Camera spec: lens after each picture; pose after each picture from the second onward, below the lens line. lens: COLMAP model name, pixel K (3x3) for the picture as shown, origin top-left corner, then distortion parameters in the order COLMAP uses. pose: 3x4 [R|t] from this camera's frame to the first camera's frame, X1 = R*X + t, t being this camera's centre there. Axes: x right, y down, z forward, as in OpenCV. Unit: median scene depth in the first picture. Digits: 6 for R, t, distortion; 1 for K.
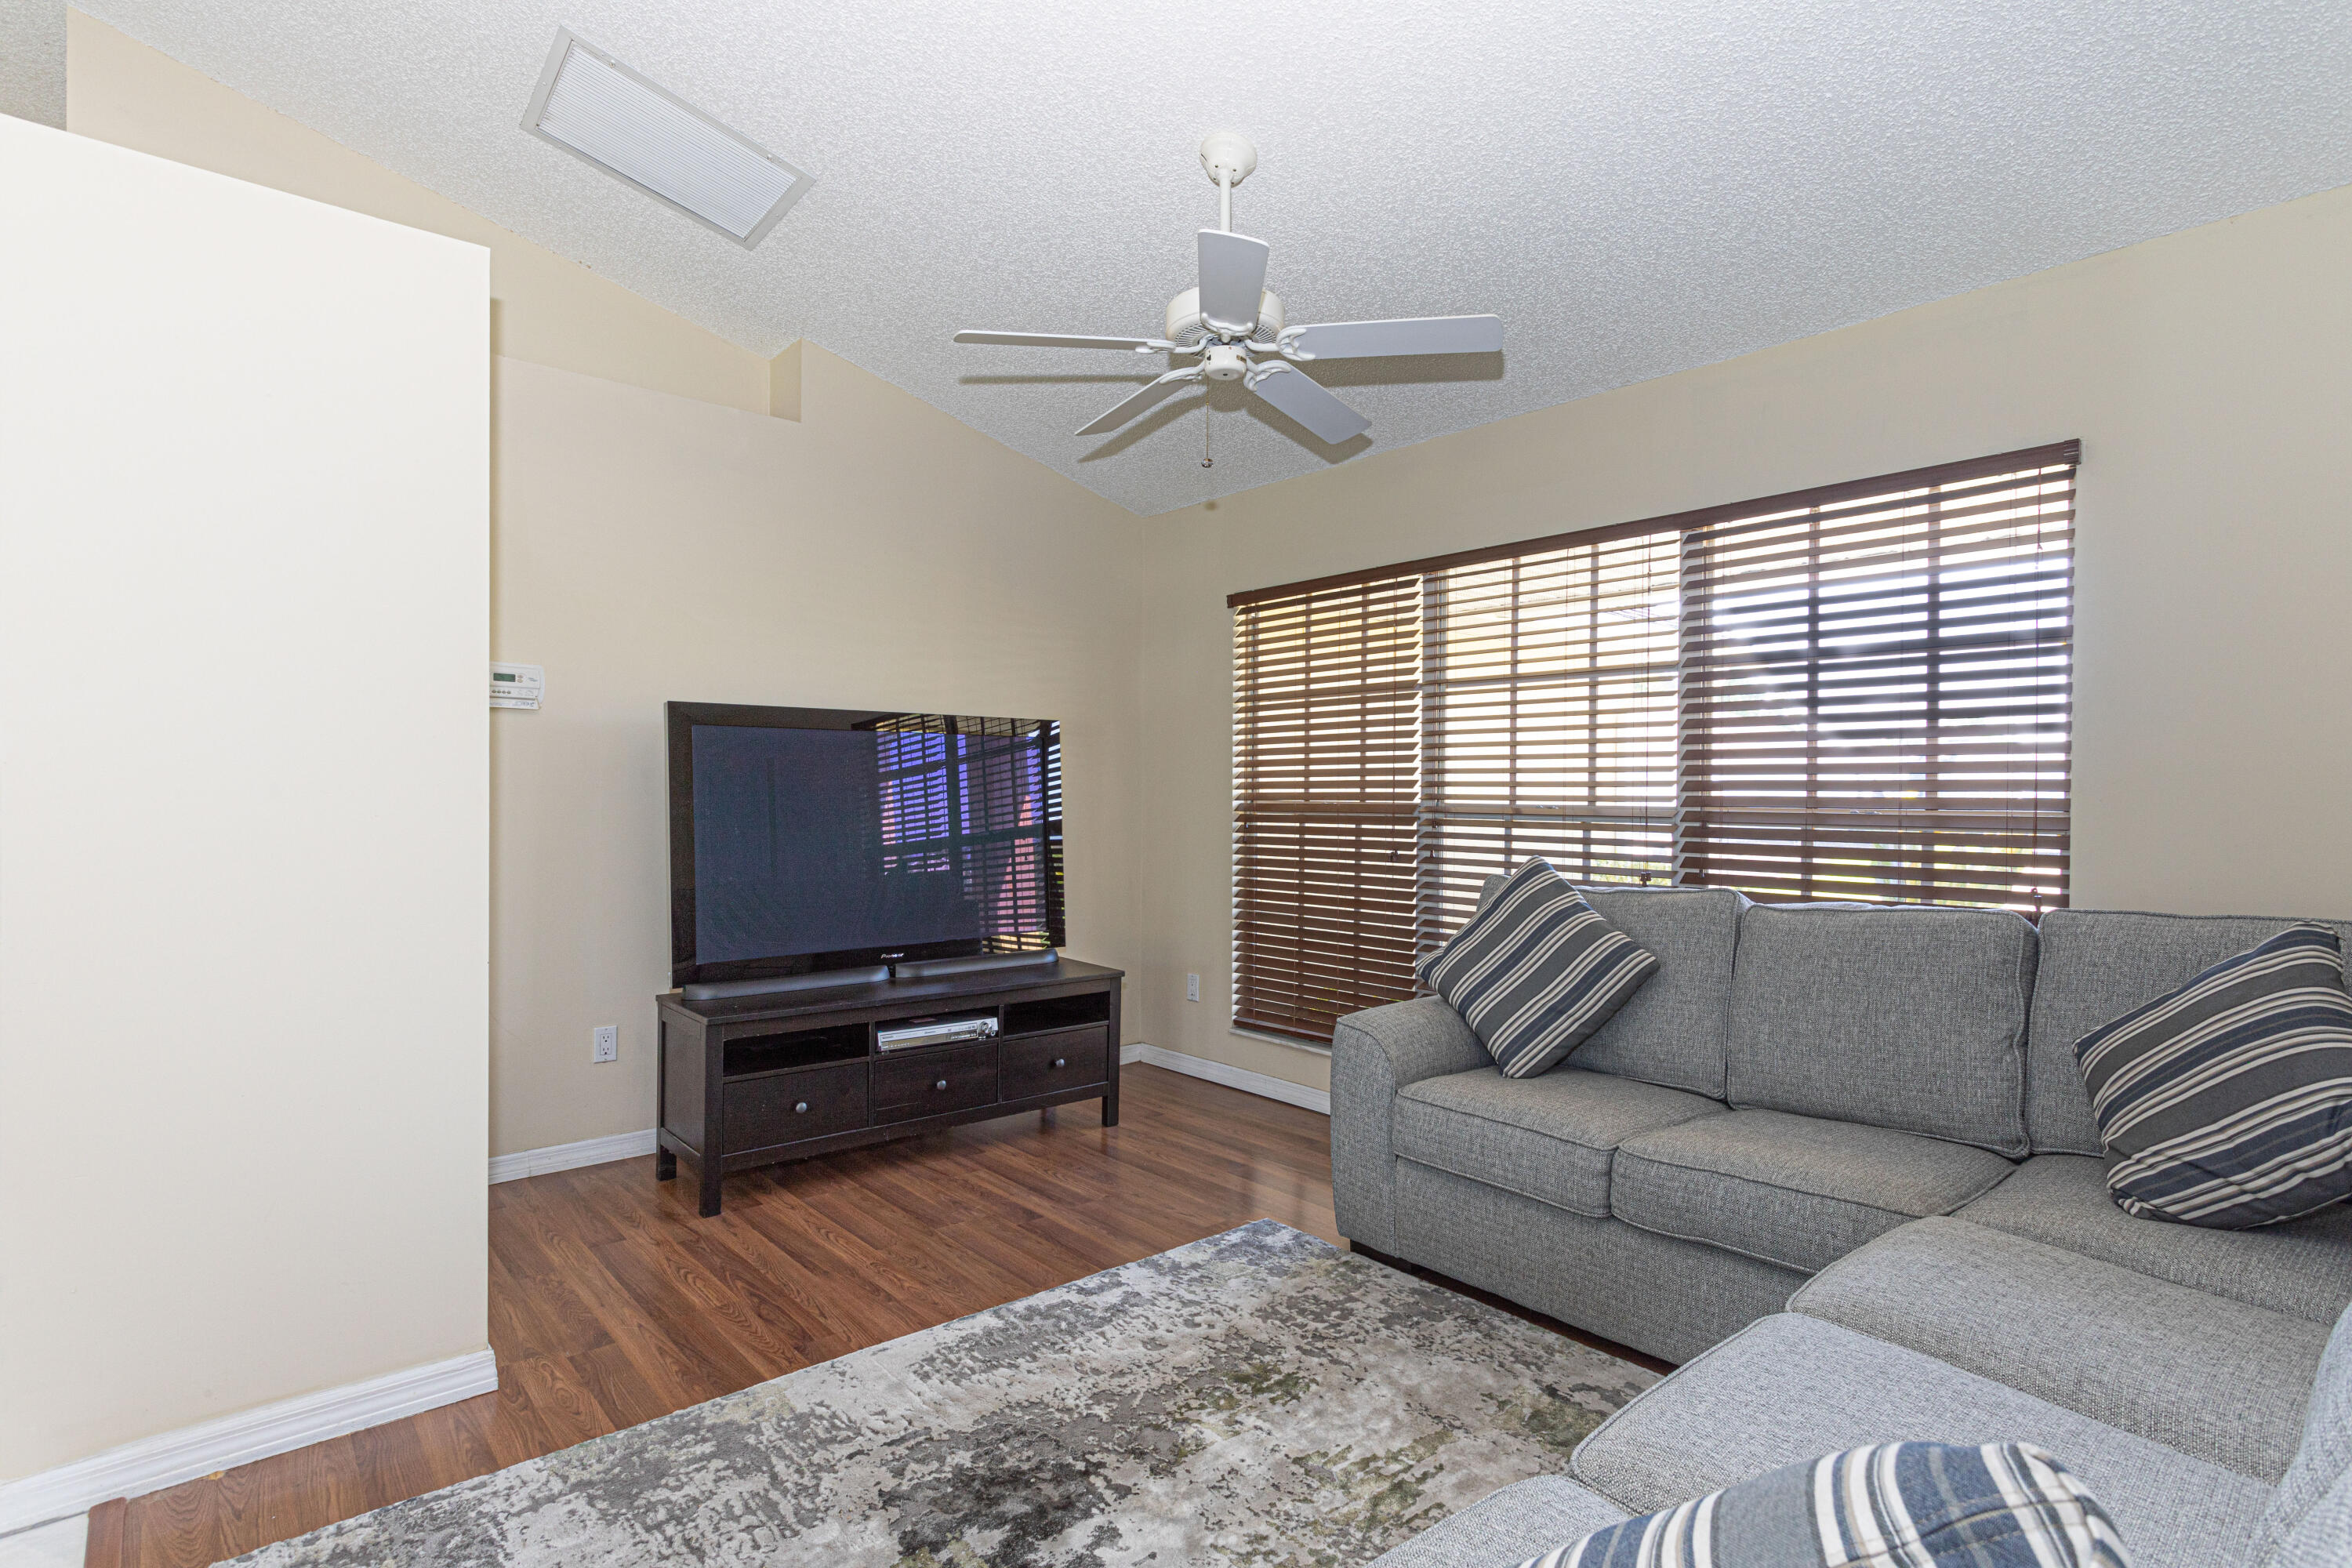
lens RADIAL K [[1172.1, 0, 1165.8], [0, 1172.1, 794.5], [0, 0, 1]] dist [0.000759, 0.011827]
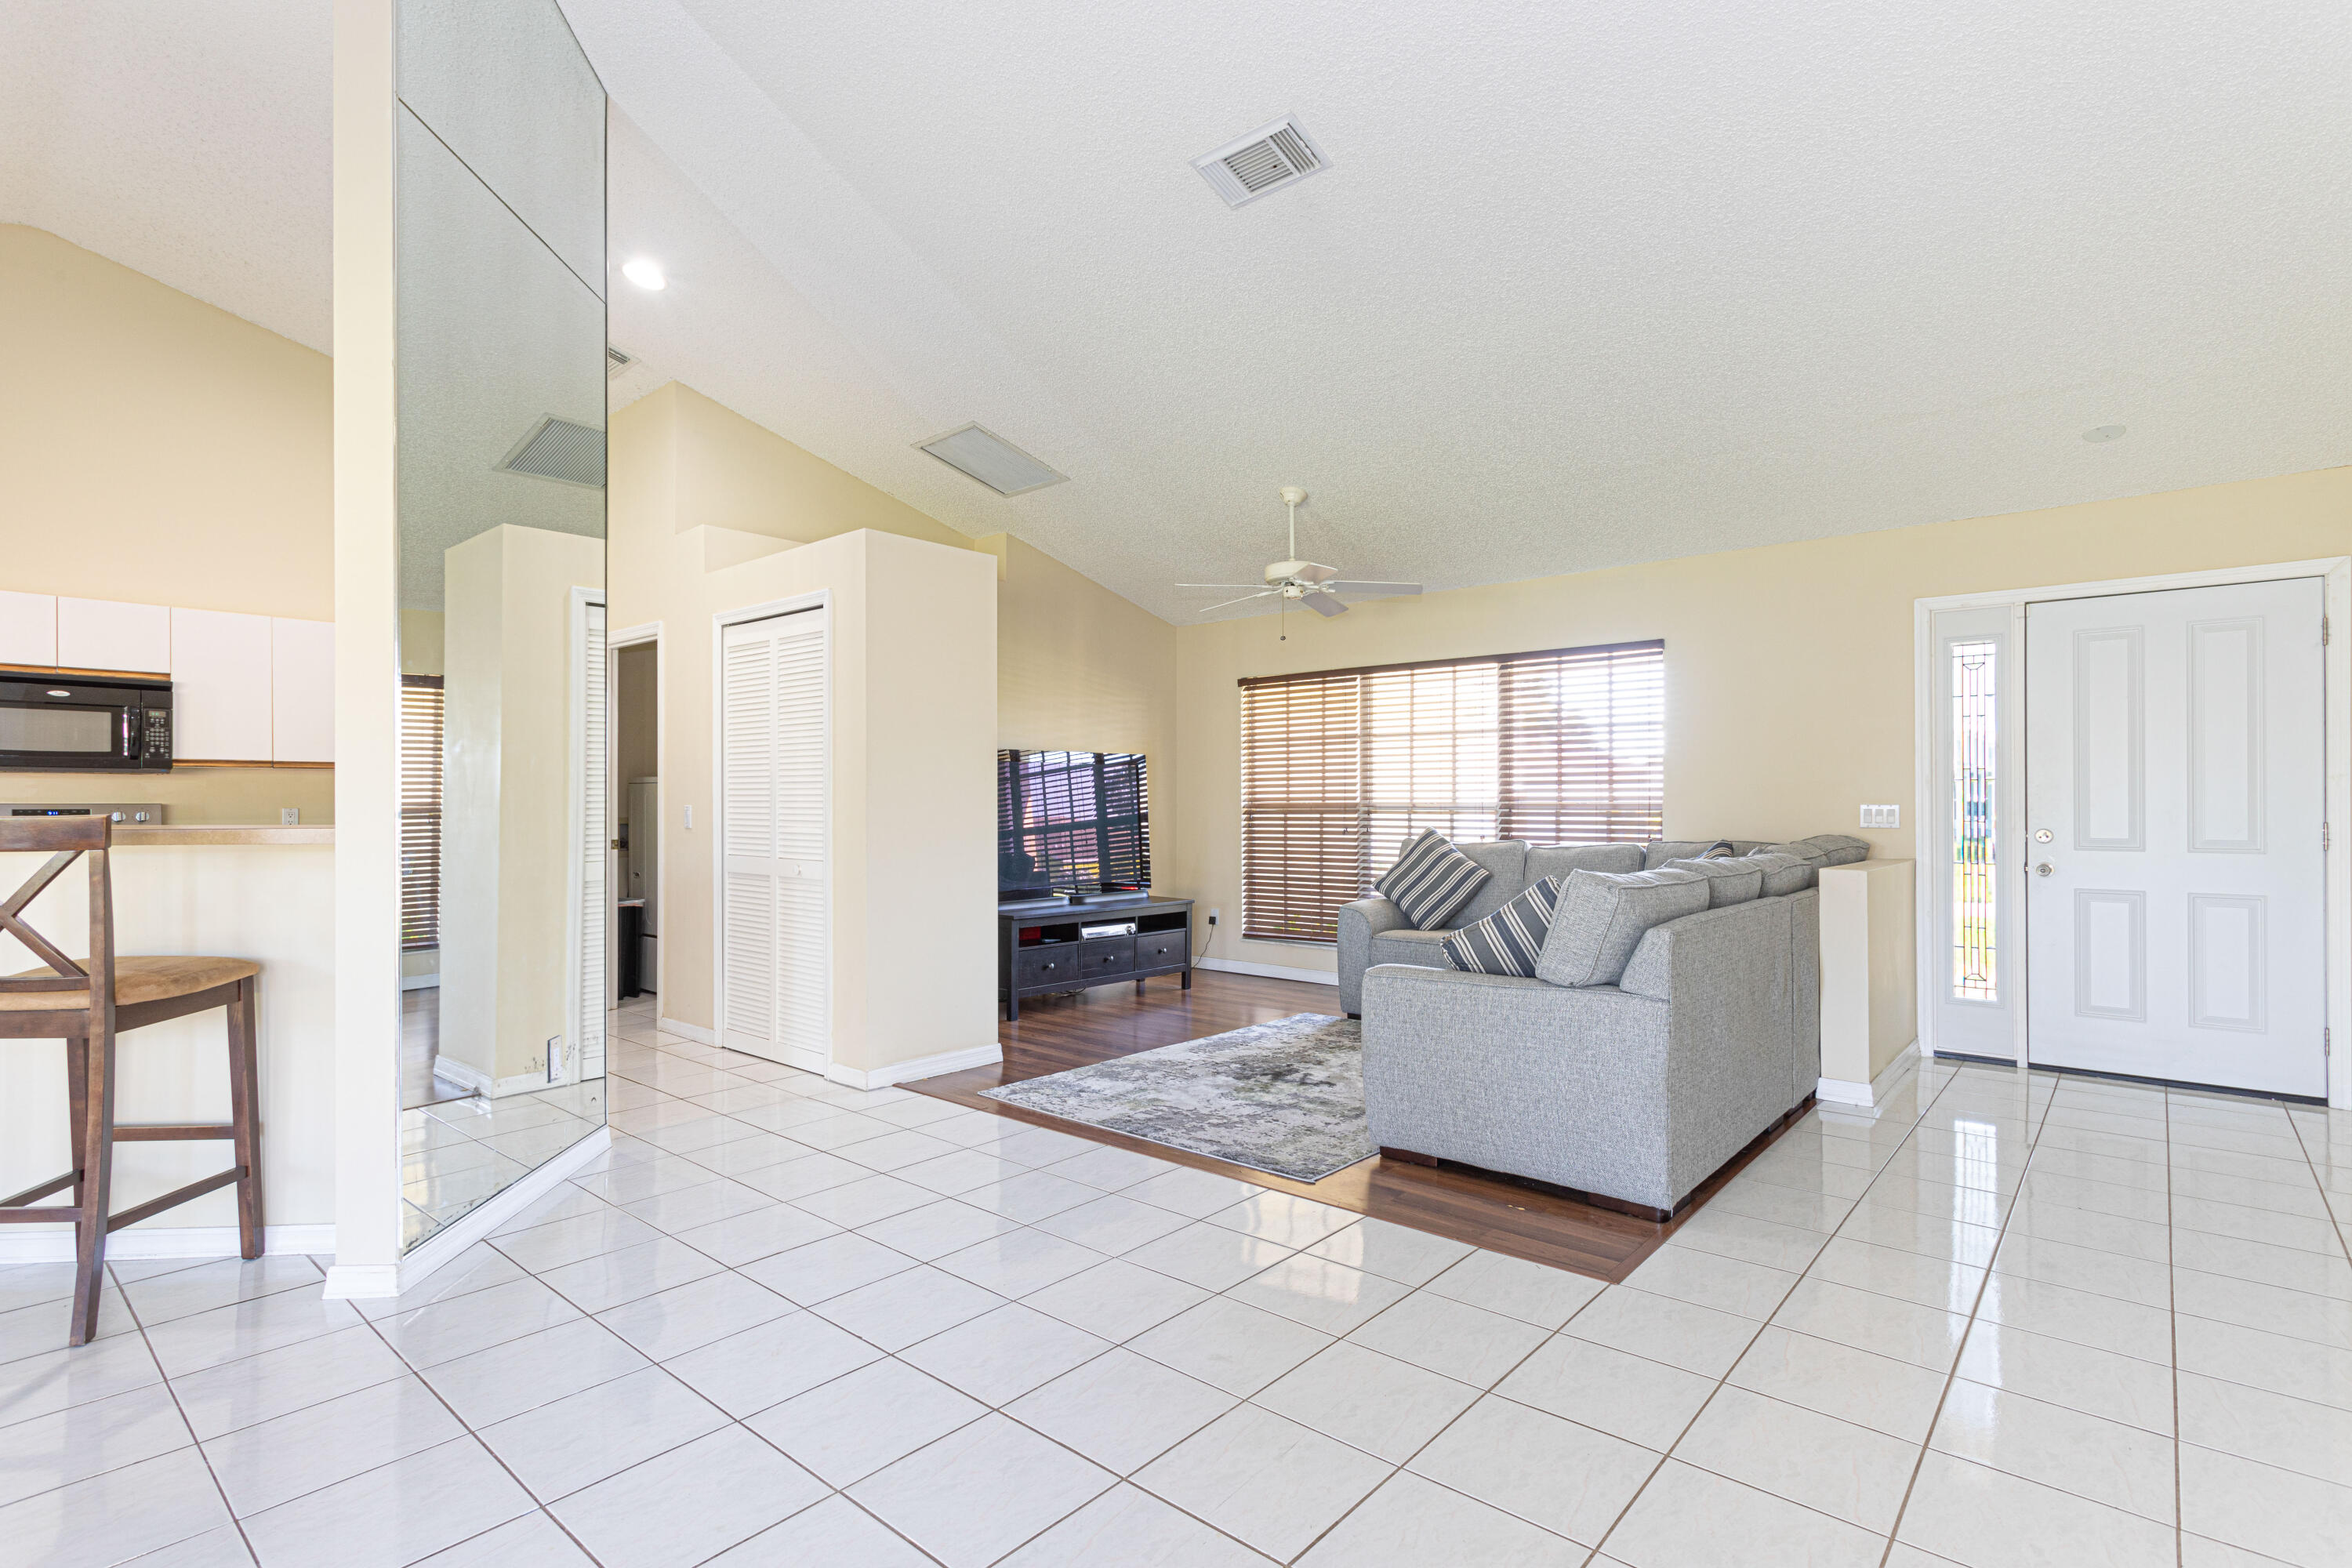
lens RADIAL K [[1143.0, 0, 1151.1], [0, 1143.0, 794.1], [0, 0, 1]] dist [0.002330, 0.001341]
pose [[0.991390, -0.006081, 0.130798, -0.378313], [0.007399, 0.999927, -0.009596, 0.011116], [-0.130730, 0.010481, 0.991363, -0.801562]]
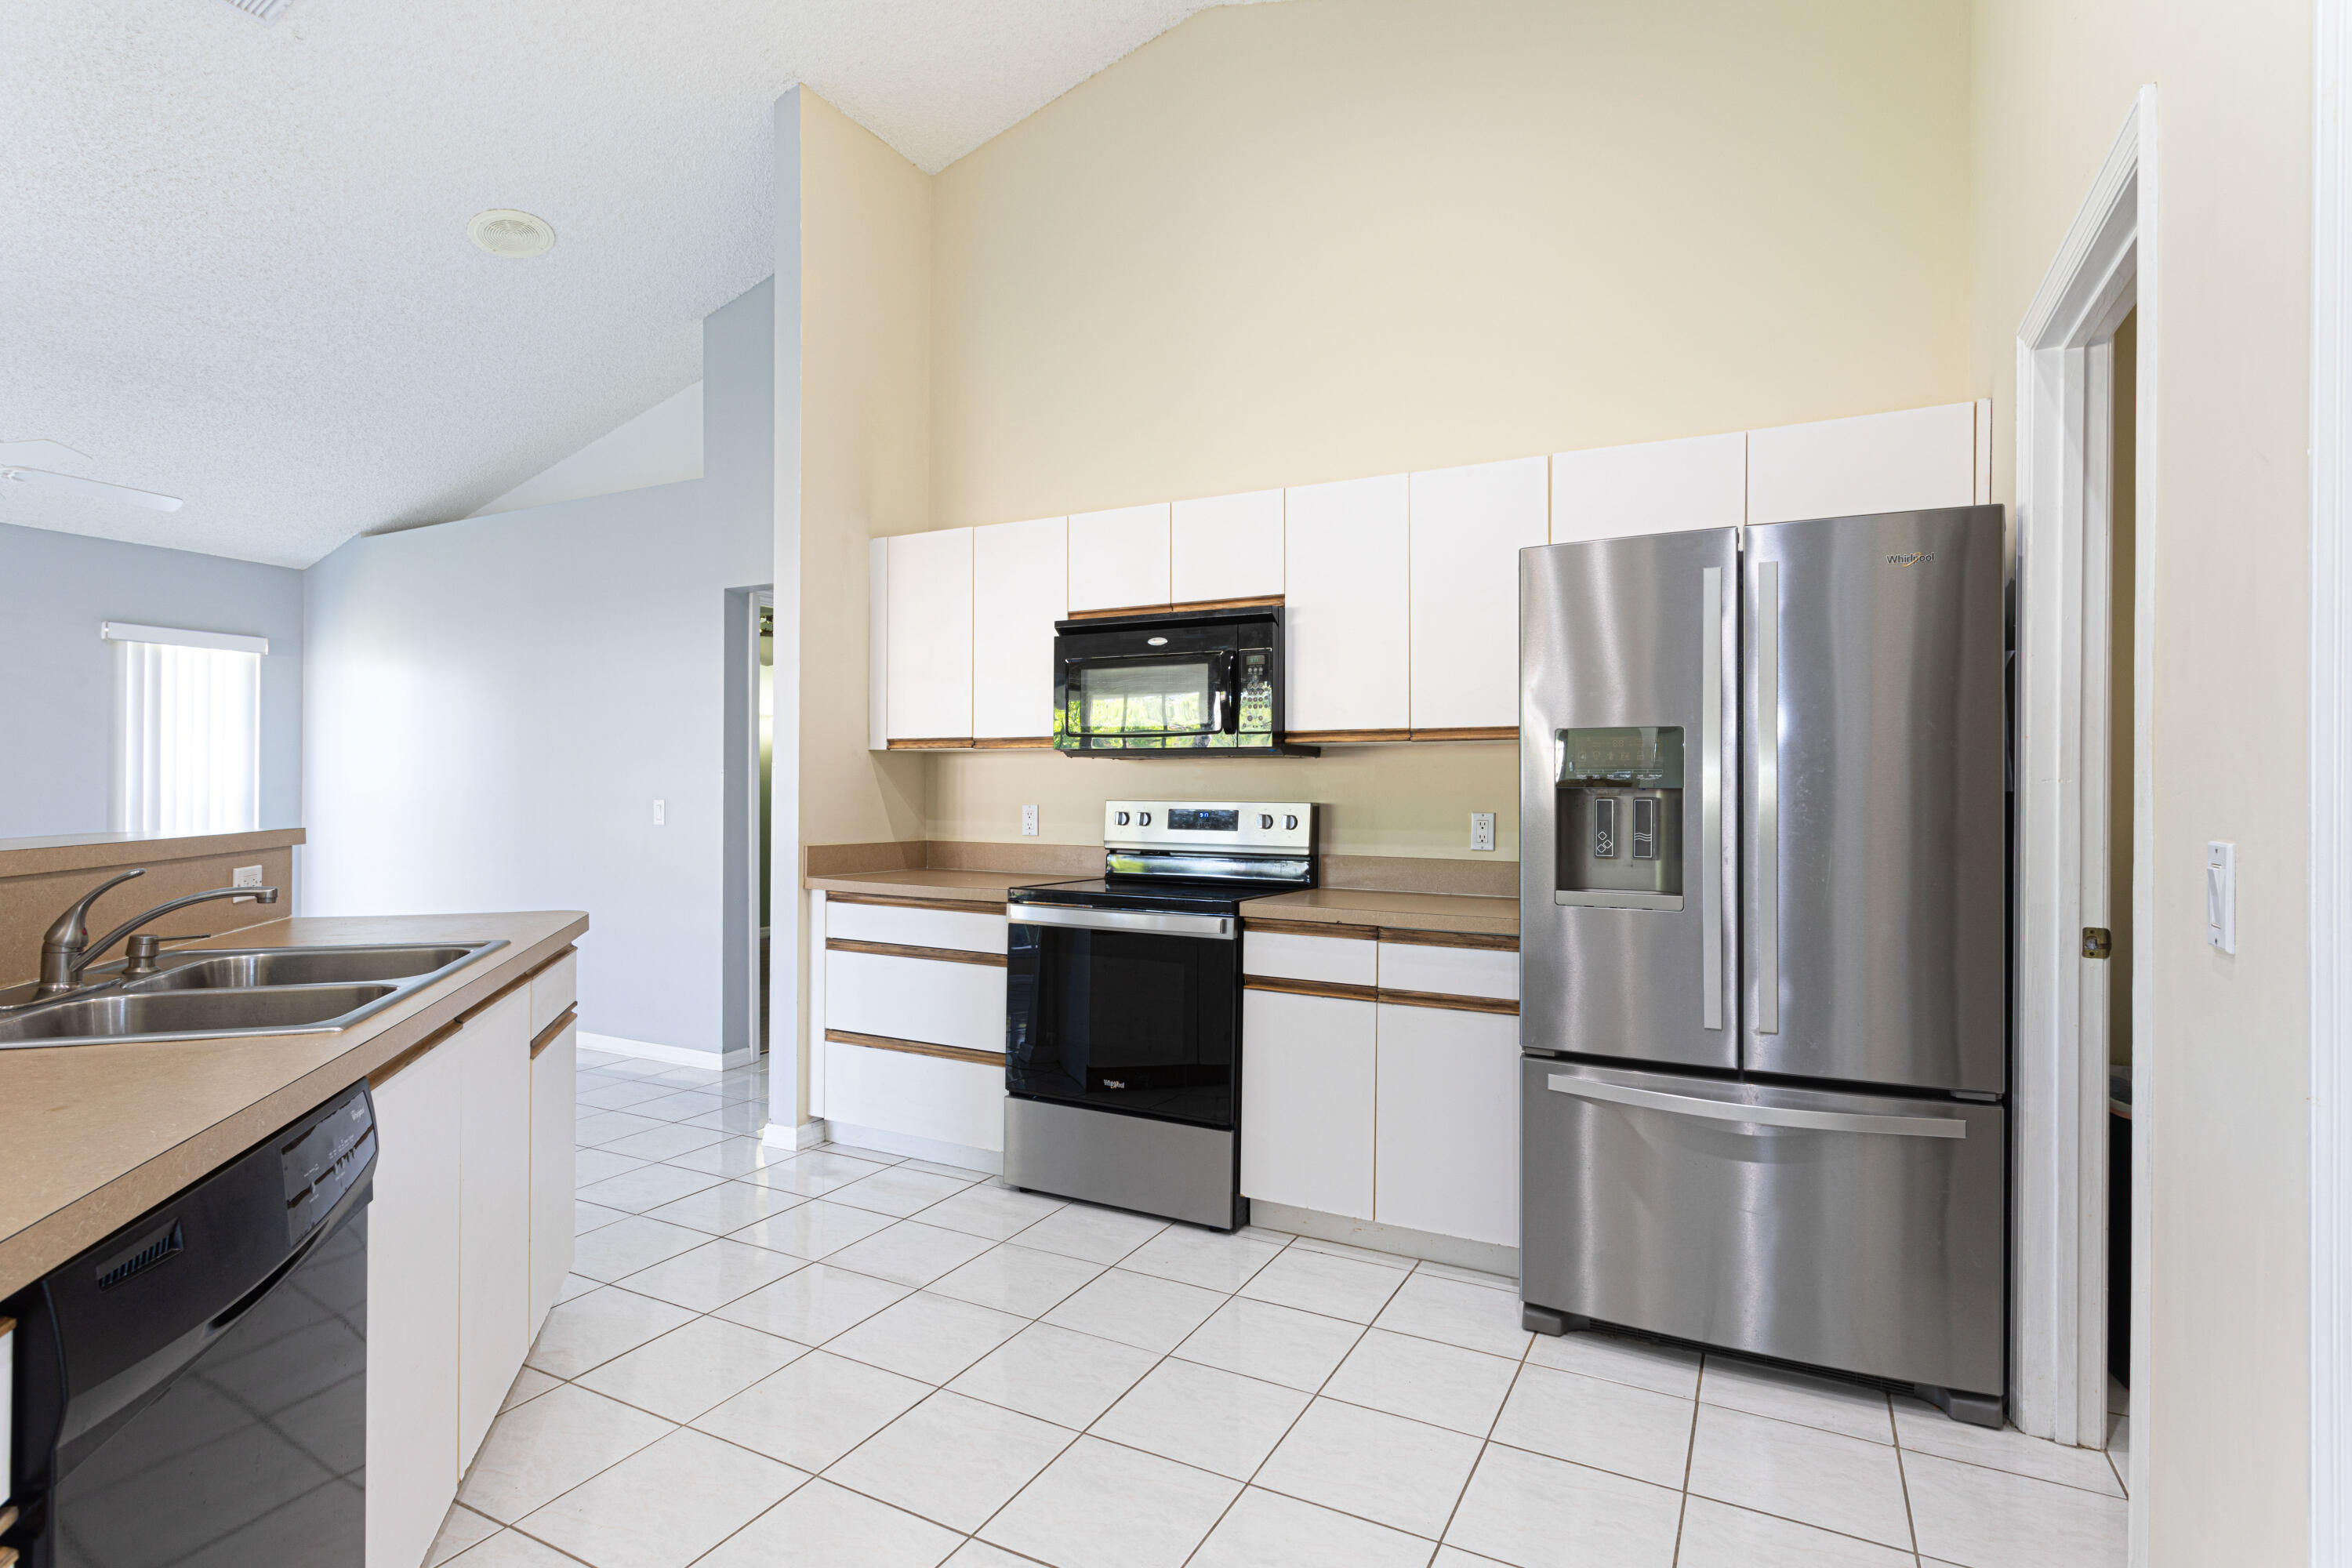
lens RADIAL K [[1183.8, 0, 1180.6], [0, 1183.8, 789.5], [0, 0, 1]] dist [-0.001393, 0.000454]
pose [[0.370200, -0.004978, -0.928939, -0.590805], [-0.005949, 0.999952, -0.007729, -0.003684], [0.928933, 0.008387, 0.370152, 0.439918]]
